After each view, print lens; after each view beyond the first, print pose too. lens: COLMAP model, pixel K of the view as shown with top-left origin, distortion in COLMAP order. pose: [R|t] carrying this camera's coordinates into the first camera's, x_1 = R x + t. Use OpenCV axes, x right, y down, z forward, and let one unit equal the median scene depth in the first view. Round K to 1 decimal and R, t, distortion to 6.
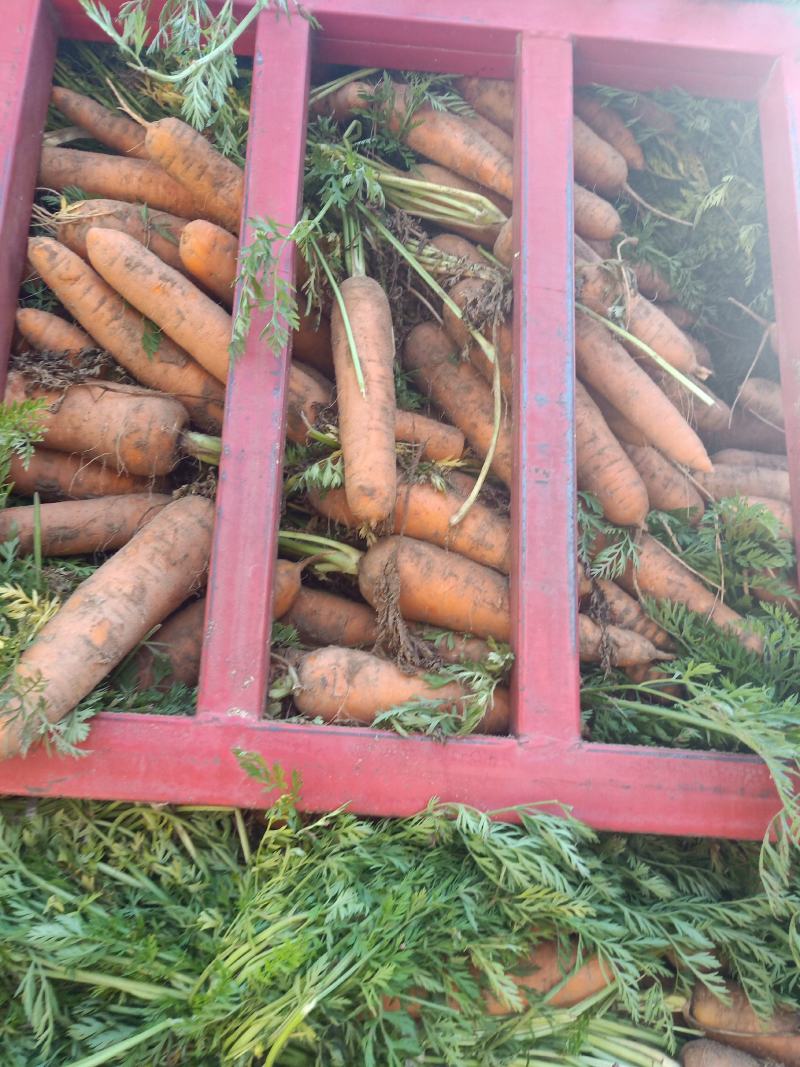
lens RADIAL K [[789.6, 0, 396.6], [0, 789.6, 527.1], [0, 0, 1]] dist [0.027314, -0.000517]
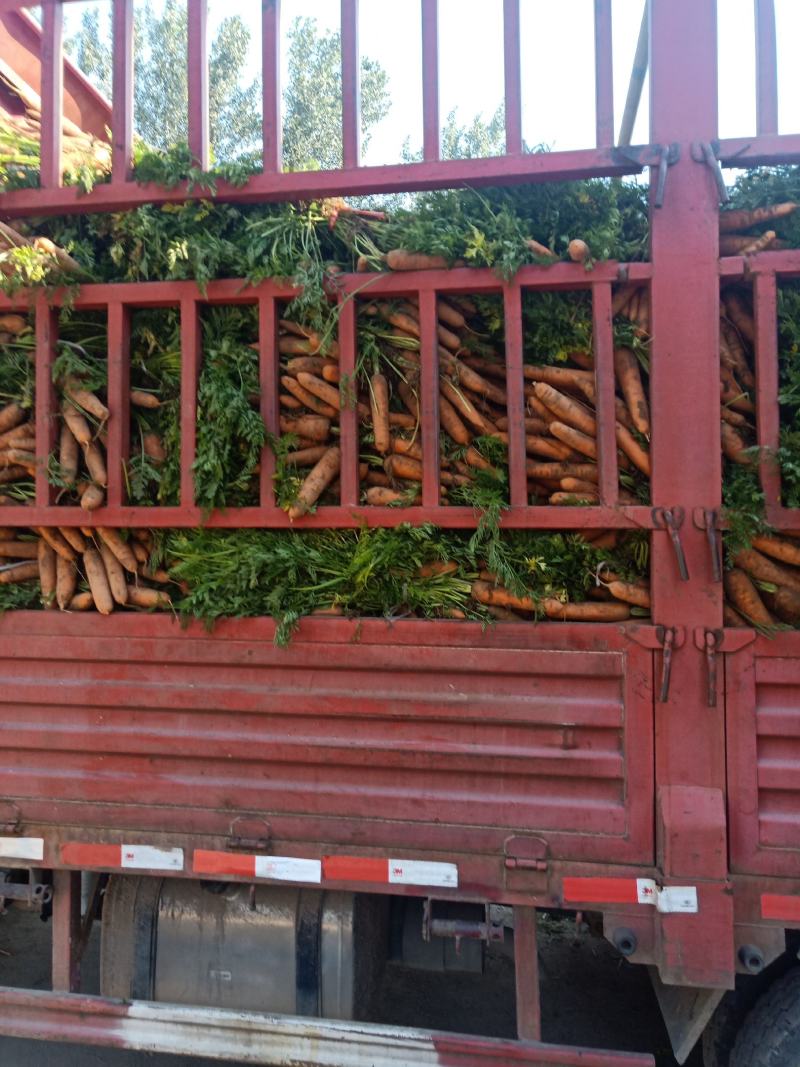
lens RADIAL K [[789.6, 0, 402.0], [0, 789.6, 533.3], [0, 0, 1]] dist [0.027314, -0.000517]
pose [[0.976505, -0.059520, -0.207111, 0.751349], [0.097908, 0.978716, 0.180358, -0.272653], [0.191968, -0.196398, 0.961549, -2.428986]]
